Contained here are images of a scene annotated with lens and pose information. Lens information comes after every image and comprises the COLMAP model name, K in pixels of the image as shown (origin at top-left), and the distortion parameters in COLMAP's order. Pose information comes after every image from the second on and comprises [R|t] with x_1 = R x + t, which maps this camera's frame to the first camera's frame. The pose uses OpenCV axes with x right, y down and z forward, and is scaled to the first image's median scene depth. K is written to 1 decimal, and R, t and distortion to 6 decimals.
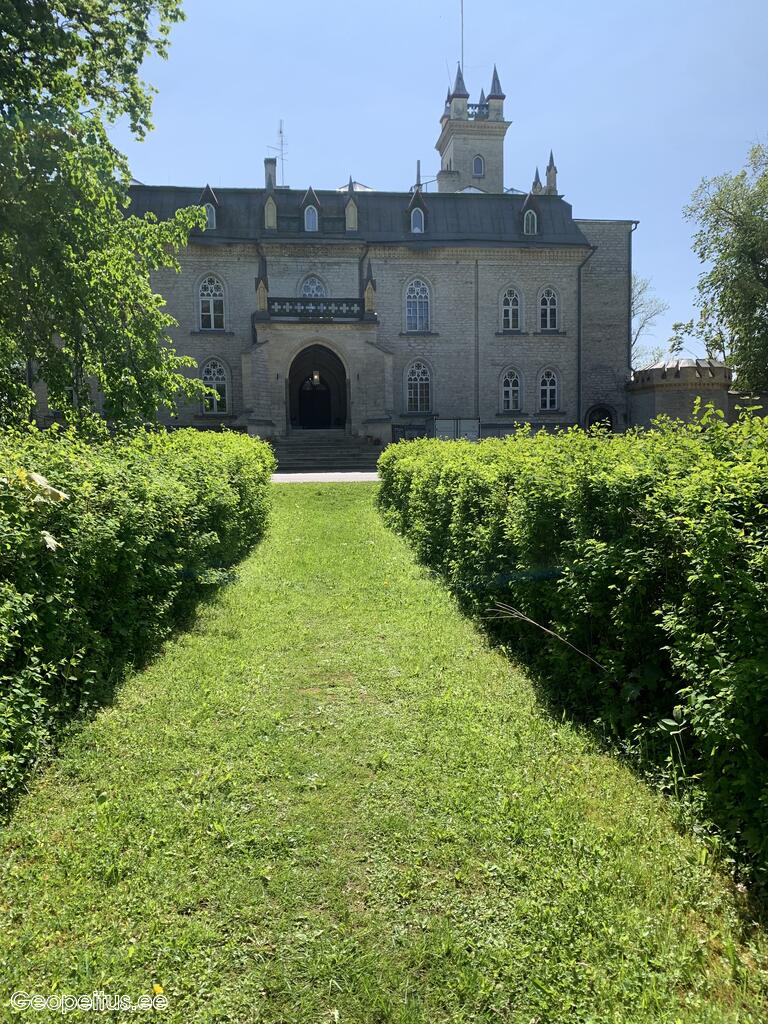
lens RADIAL K [[778.6, 0, 380.2], [0, 778.6, 508.5], [0, 0, 1]] dist [0.050885, -0.007491]
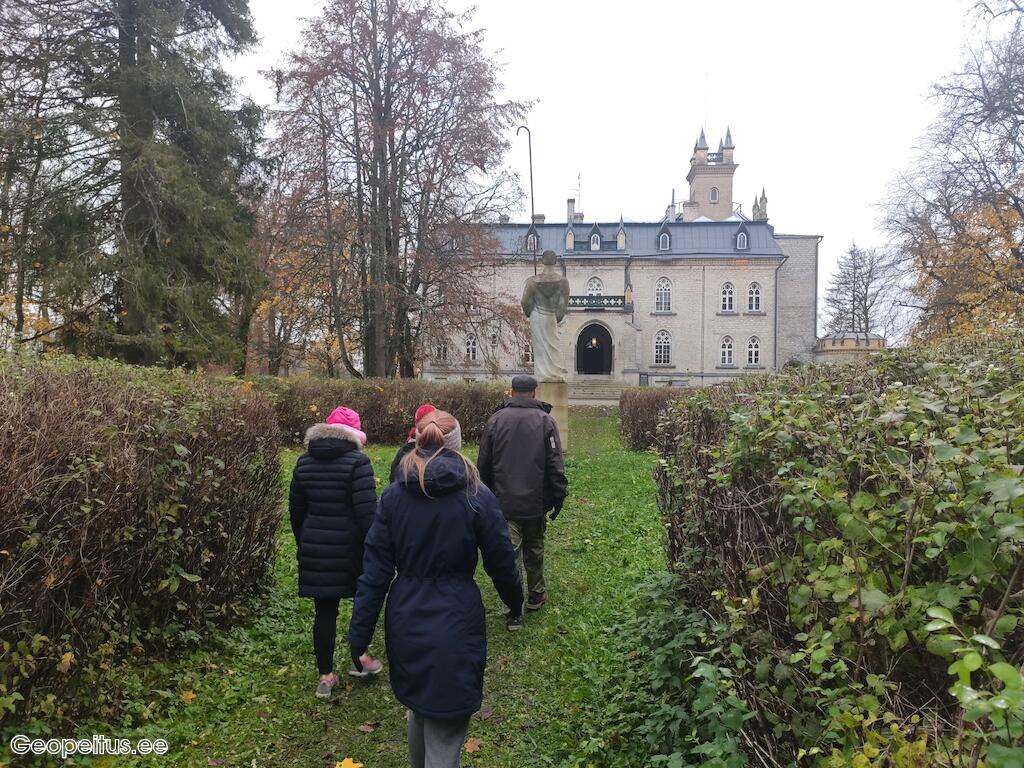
lens RADIAL K [[761.7, 0, 509.9], [0, 761.7, 381.7], [0, 0, 1]] dist [0.048671, -0.001434]
pose [[0.979065, 0.025881, -0.201895, 0.059215], [-0.041113, 0.996584, -0.071620, 0.027792], [0.199352, 0.078421, 0.976785, -0.496231]]
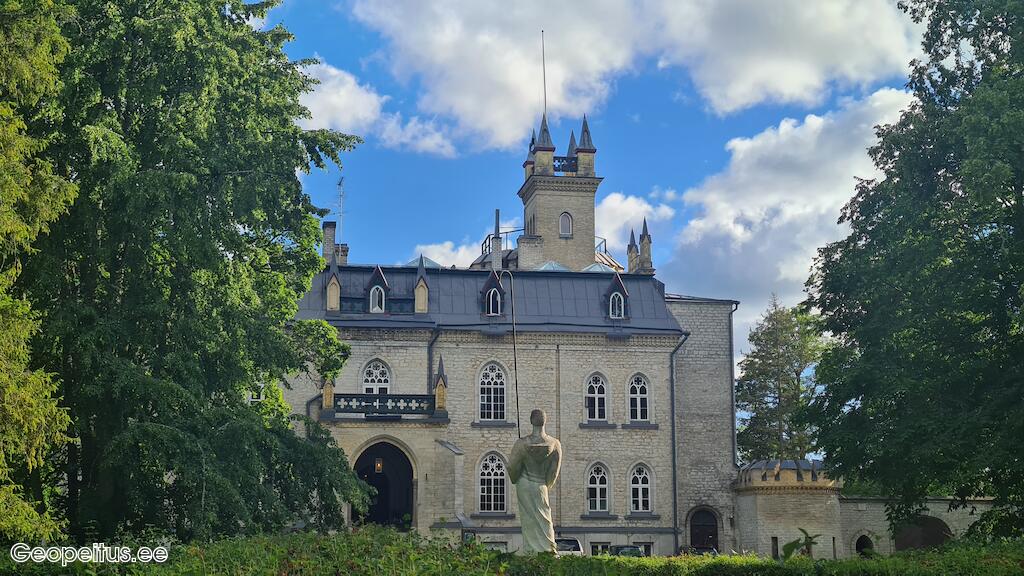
lens RADIAL K [[1502.0, 0, 516.7], [0, 1502.0, 286.6], [0, 0, 1]] dist [0.127092, 0.000000]
pose [[0.998462, 0.022447, 0.050686, -0.014109], [-0.009599, 0.970546, -0.240724, 0.036805], [-0.054597, 0.239868, 0.969269, -0.689393]]
